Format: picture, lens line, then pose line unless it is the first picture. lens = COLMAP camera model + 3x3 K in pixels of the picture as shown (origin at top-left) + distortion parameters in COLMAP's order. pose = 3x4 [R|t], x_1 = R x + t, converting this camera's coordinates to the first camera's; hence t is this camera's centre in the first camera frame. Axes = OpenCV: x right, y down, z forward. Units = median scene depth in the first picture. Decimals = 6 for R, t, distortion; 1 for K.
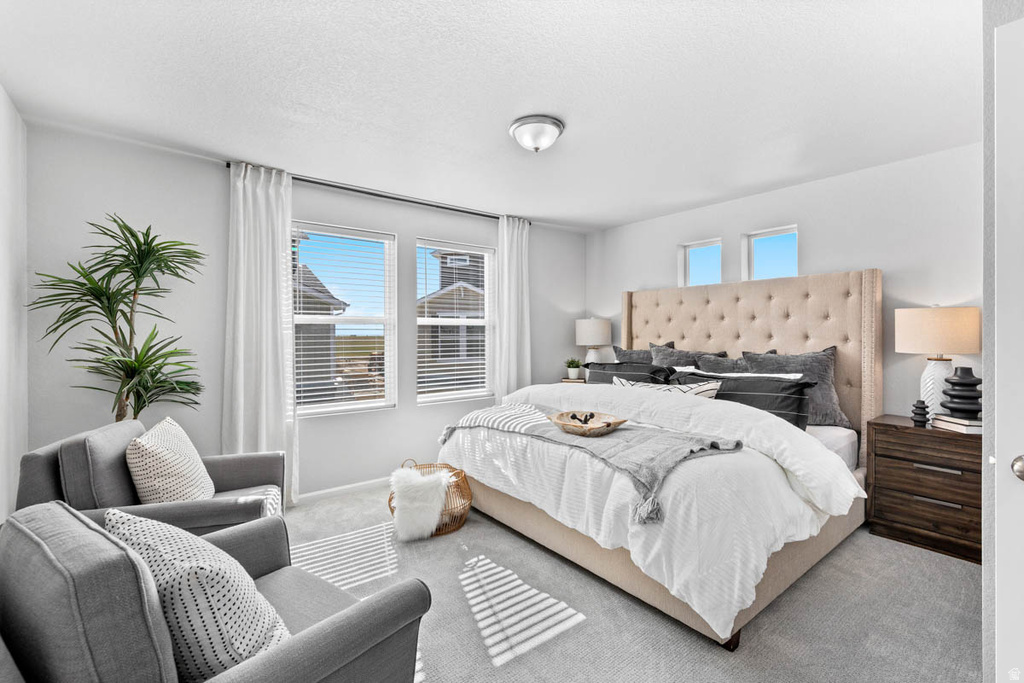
lens RADIAL K [[448.2, 0, 516.8], [0, 448.2, 335.6], [0, 0, 1]] dist [0.003595, -0.000678]
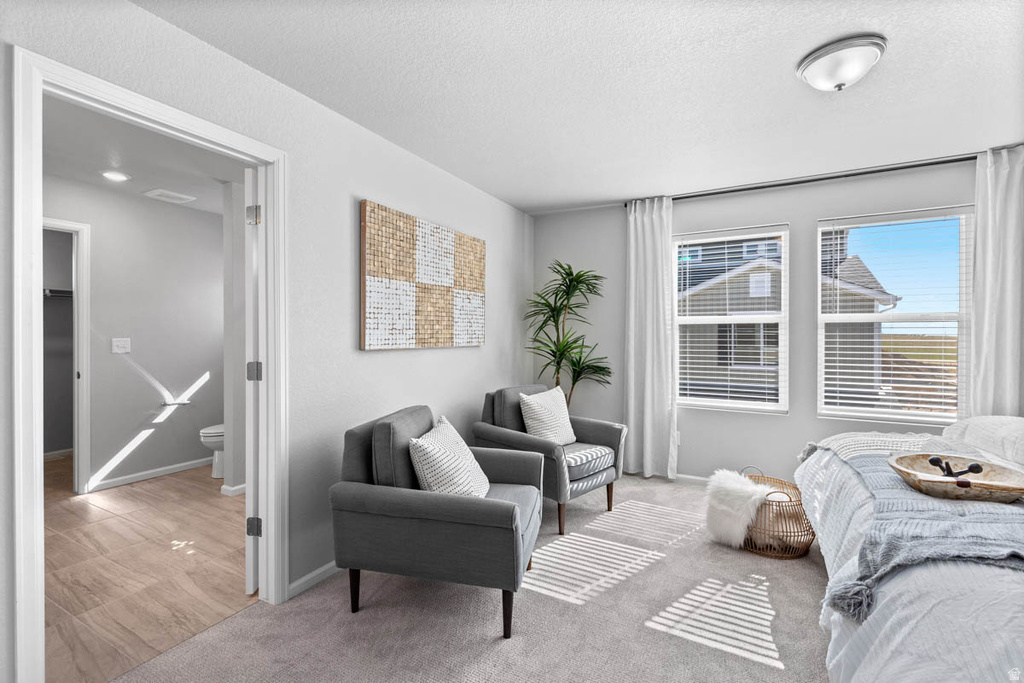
lens RADIAL K [[448.2, 0, 513.1], [0, 448.2, 337.3], [0, 0, 1]] dist [0.003595, -0.000678]
pose [[0.402795, 0.008238, -0.915253, 0.439895], [-0.005571, 0.999963, 0.006548, 0.001474], [0.915273, 0.002461, 0.402826, 0.169948]]
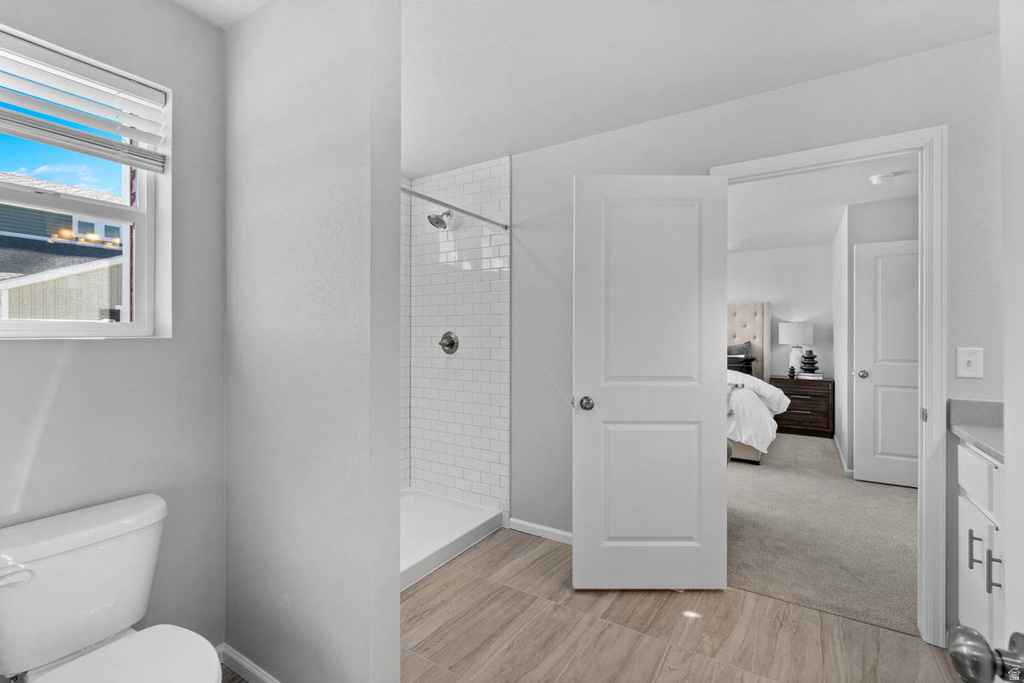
lens RADIAL K [[448.2, 0, 506.2], [0, 448.2, 334.2], [0, 0, 1]] dist [0.003595, -0.000678]
pose [[0.943556, 0.006247, 0.331153, -1.097383], [-0.007276, 0.999972, 0.001868, -0.002635], [-0.331132, -0.004172, 0.943575, -0.566763]]
